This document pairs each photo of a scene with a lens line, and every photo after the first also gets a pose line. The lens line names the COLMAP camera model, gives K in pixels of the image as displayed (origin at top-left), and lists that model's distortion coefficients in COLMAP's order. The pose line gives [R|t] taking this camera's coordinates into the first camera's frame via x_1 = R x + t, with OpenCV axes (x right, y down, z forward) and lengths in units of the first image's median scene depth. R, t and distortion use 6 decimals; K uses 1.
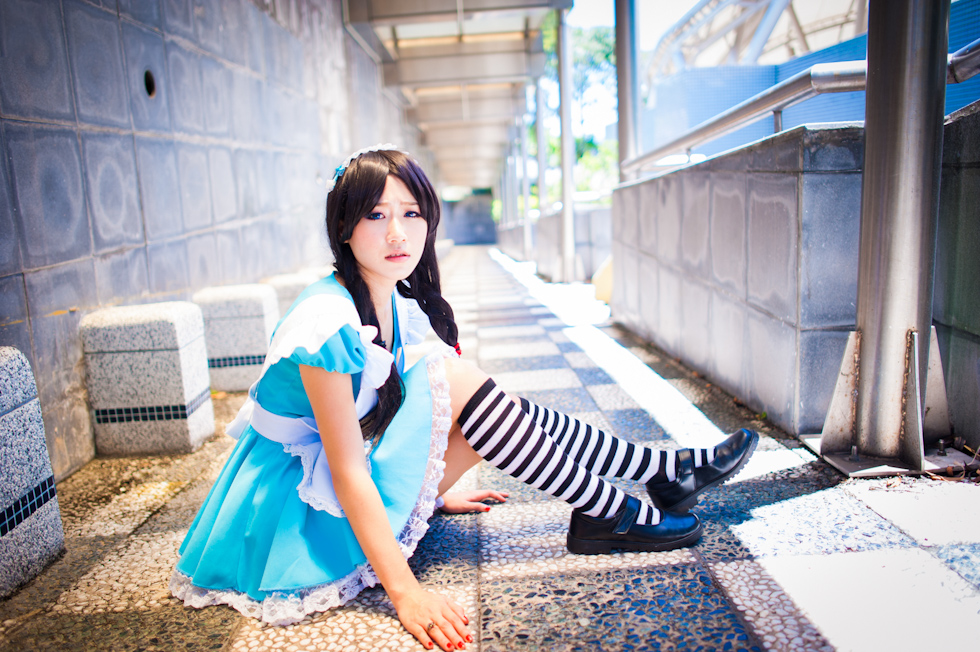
lens RADIAL K [[801.6, 0, 495.2], [0, 801.6, 323.7], [0, 0, 1]] dist [-0.074222, 0.062574]
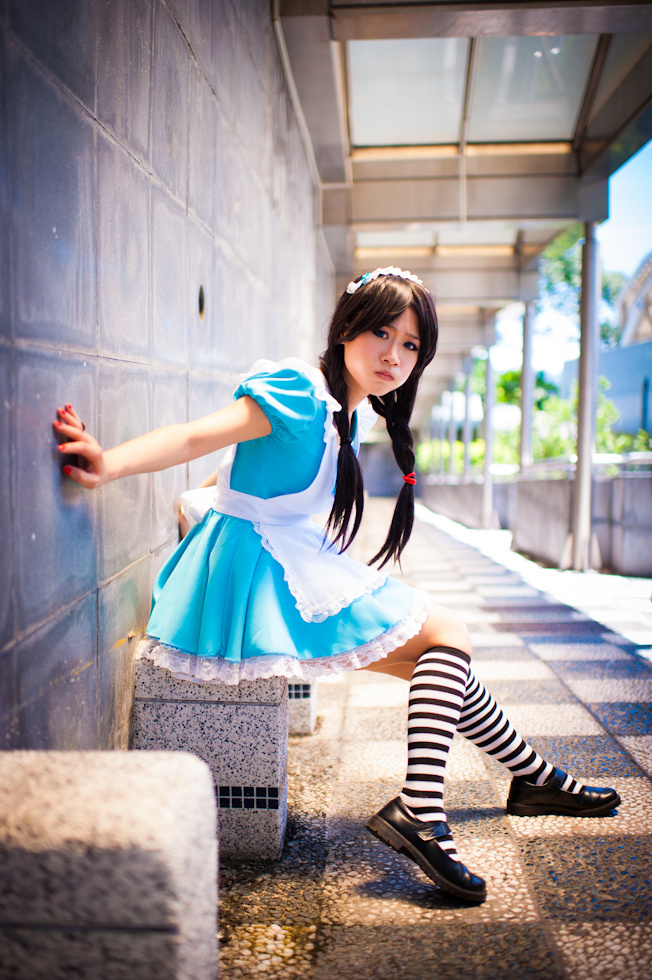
lens RADIAL K [[985.9, 0, 322.6], [0, 985.9, 489.3], [0, 0, 1]] dist [-0.067572, 0.000000]
pose [[0.995881, 0.058621, -0.069169, -0.283191], [-0.065277, 0.993018, -0.098252, -0.061115], [0.062927, 0.102363, 0.992755, 0.151008]]
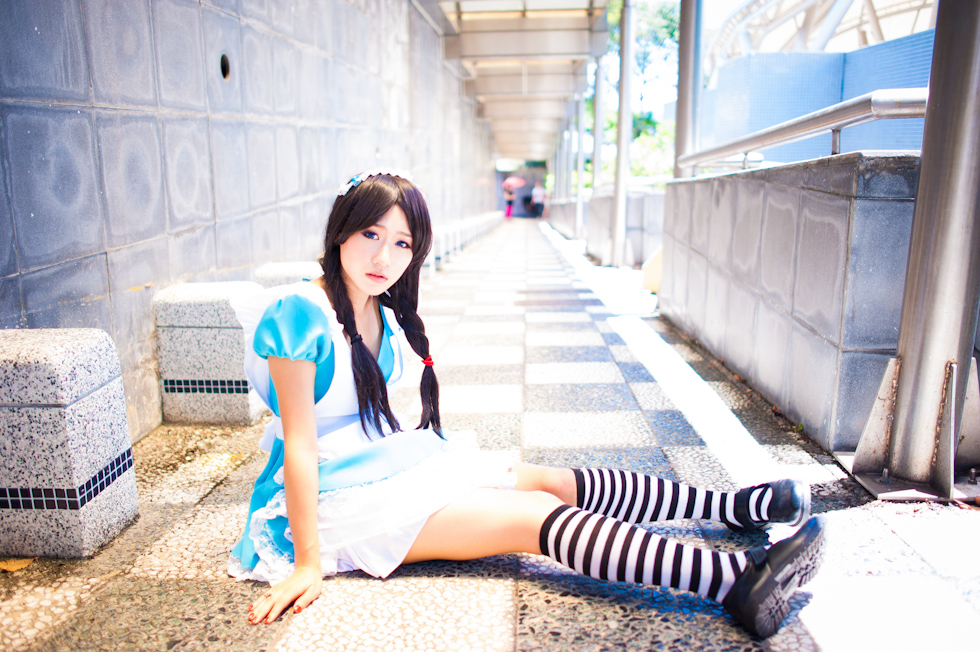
lens RADIAL K [[801.6, 0, 494.4], [0, 801.6, 323.8], [0, 0, 1]] dist [-0.074222, 0.062574]
pose [[0.996628, 0.060209, -0.055748, -0.006328], [-0.058065, 0.997539, 0.039311, -0.031030], [0.057977, -0.035941, 0.997671, -0.035155]]
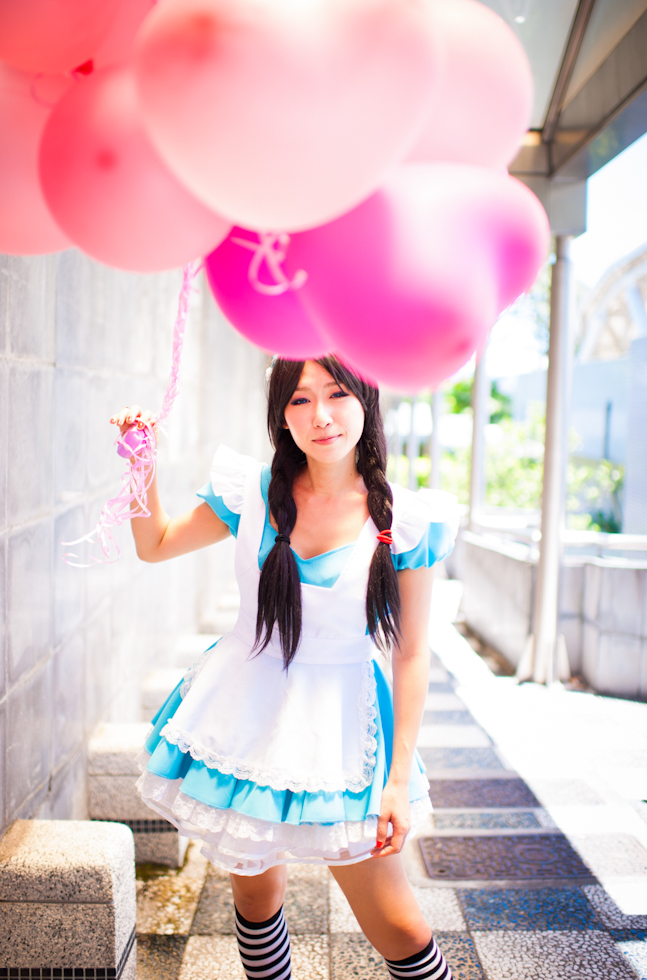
lens RADIAL K [[985.9, 0, 308.0], [0, 985.9, 488.1], [0, 0, 1]] dist [-0.067572, 0.000000]
pose [[0.996819, 0.071456, -0.035310, -0.204849], [-0.074600, 0.992418, -0.097676, -0.334784], [0.028063, 0.099999, 0.994592, 0.780439]]
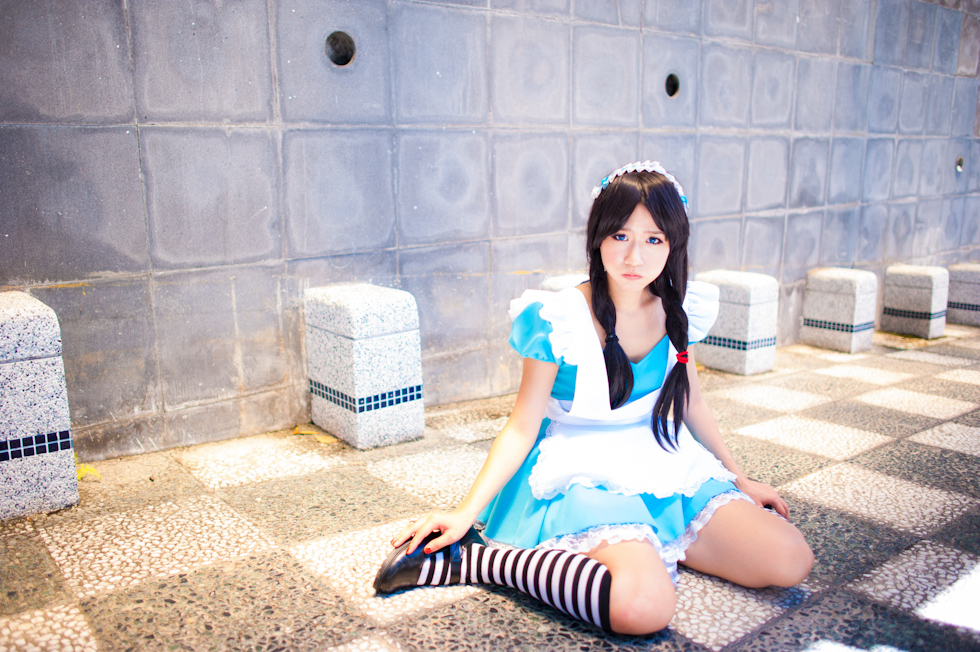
lens RADIAL K [[801.6, 0, 484.1], [0, 801.6, 323.9], [0, 0, 1]] dist [-0.074222, 0.062574]
pose [[0.605437, 0.208912, -0.767986, 0.384056], [-0.169305, 0.976656, 0.132206, -0.081553], [0.777677, 0.049982, 0.626673, 0.099022]]
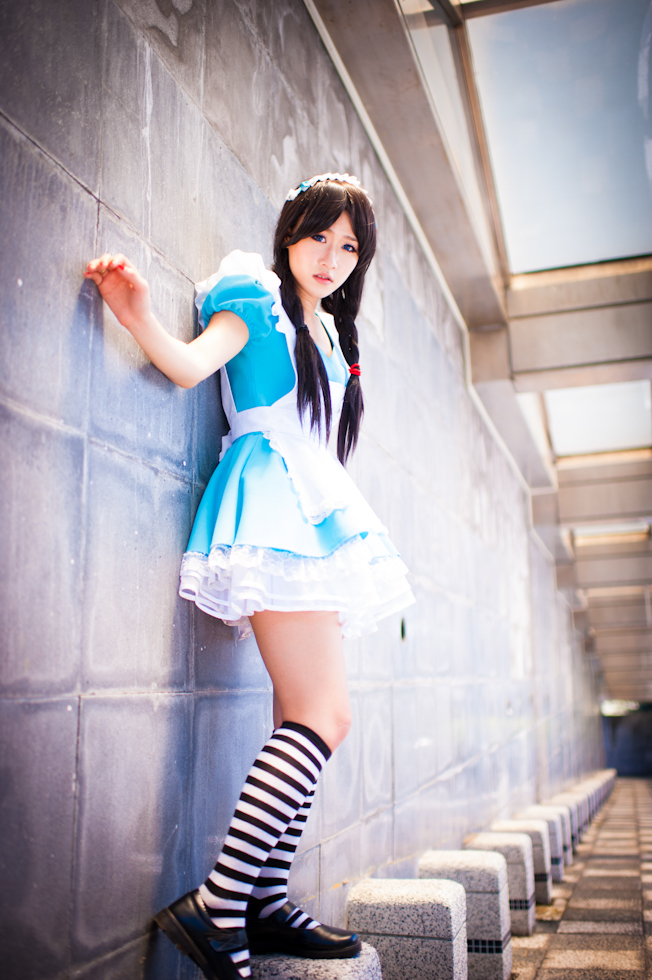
lens RADIAL K [[985.9, 0, 316.1], [0, 985.9, 484.3], [0, 0, 1]] dist [-0.067572, 0.000000]
pose [[0.945659, -0.024622, -0.324228, -0.159441], [-0.095605, 0.932000, -0.349622, -0.043833], [0.310789, 0.361621, 0.879000, -0.170706]]
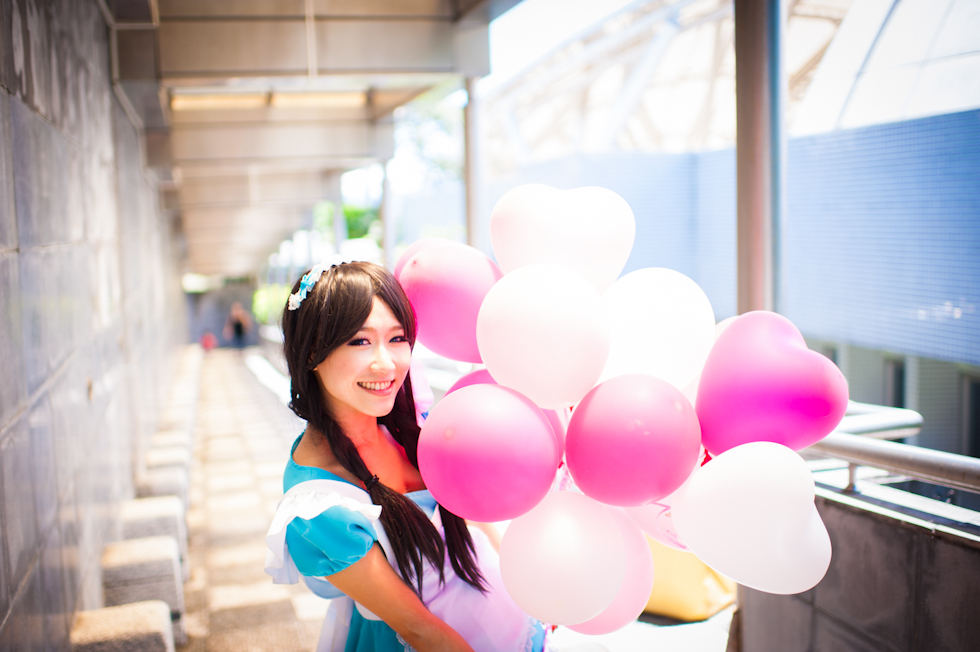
lens RADIAL K [[985.9, 0, 473.3], [0, 985.9, 336.0], [0, 0, 1]] dist [-0.067572, 0.000000]
pose [[0.969542, -0.006021, 0.244852, -0.308971], [0.026252, 0.996494, -0.079445, -0.369759], [-0.243515, 0.083453, 0.966300, 0.755159]]
